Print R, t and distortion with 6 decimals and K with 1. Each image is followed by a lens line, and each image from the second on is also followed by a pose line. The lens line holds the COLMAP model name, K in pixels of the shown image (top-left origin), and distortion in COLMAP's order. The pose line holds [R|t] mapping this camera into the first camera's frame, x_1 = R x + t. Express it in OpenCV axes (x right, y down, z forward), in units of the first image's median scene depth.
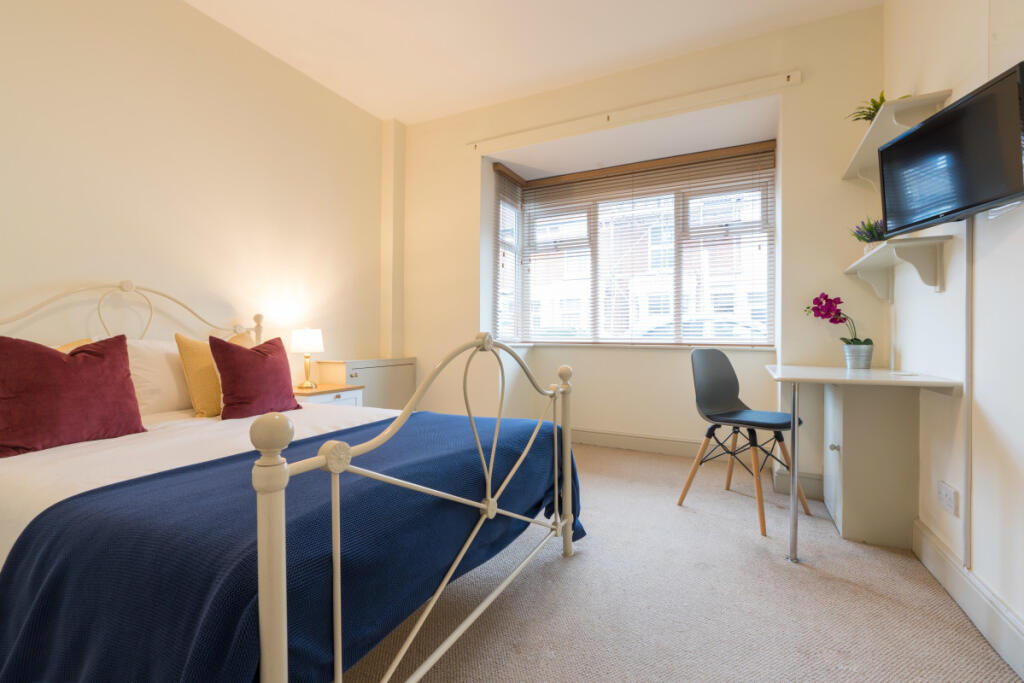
lens RADIAL K [[456.2, 0, 512.0], [0, 456.2, 341.5], [0, 0, 1]] dist [-0.017449, 0.007522]
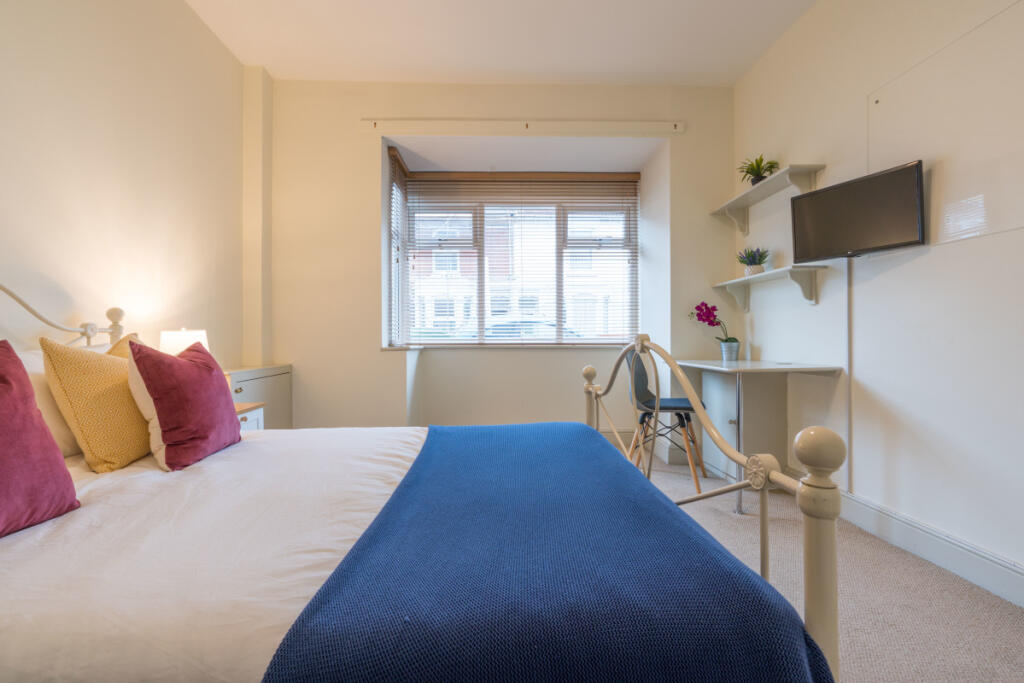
lens RADIAL K [[456.2, 0, 512.0], [0, 456.2, 341.5], [0, 0, 1]] dist [-0.017449, 0.007522]
pose [[0.876656, -0.011260, 0.480986, -0.297184], [0.012322, 0.999924, 0.000949, -0.003098], [-0.480960, 0.005095, 0.876728, 0.104460]]
